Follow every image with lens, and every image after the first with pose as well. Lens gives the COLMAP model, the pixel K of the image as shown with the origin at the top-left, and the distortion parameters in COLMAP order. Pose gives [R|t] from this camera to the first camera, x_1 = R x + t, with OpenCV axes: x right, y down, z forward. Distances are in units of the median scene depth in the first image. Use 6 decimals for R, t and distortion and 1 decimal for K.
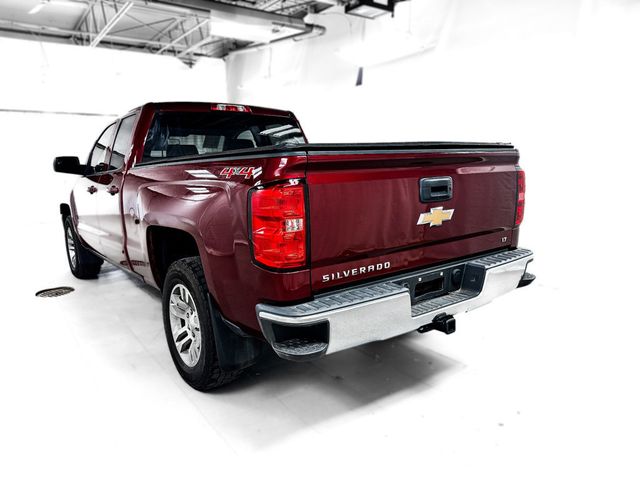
lens RADIAL K [[460.1, 0, 320.0], [0, 460.1, 240.0], [0, 0, 1]] dist [0.048697, -0.060928]
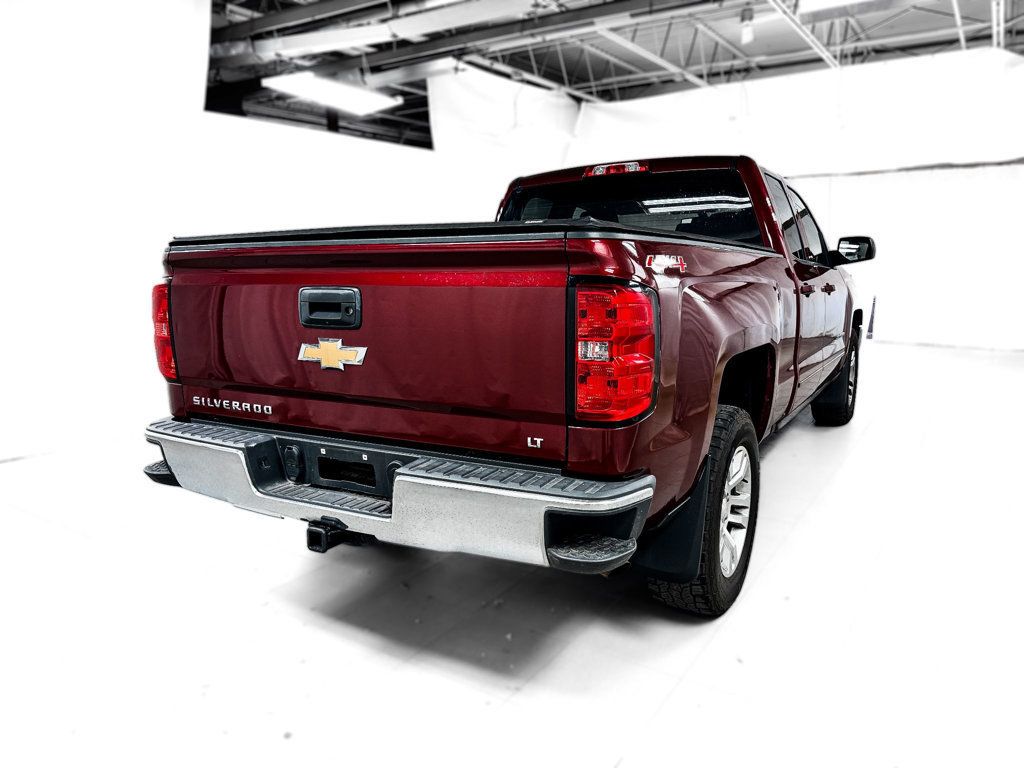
lens RADIAL K [[735.5, 0, 512.0], [0, 735.5, 384.0], [0, 0, 1]] dist [0.061010, 0.001014]
pose [[0.366724, 0.166672, -0.915278, 1.140976], [-0.149226, 0.981621, 0.118963, -0.150730], [0.918284, 0.092957, 0.384856, 0.797530]]
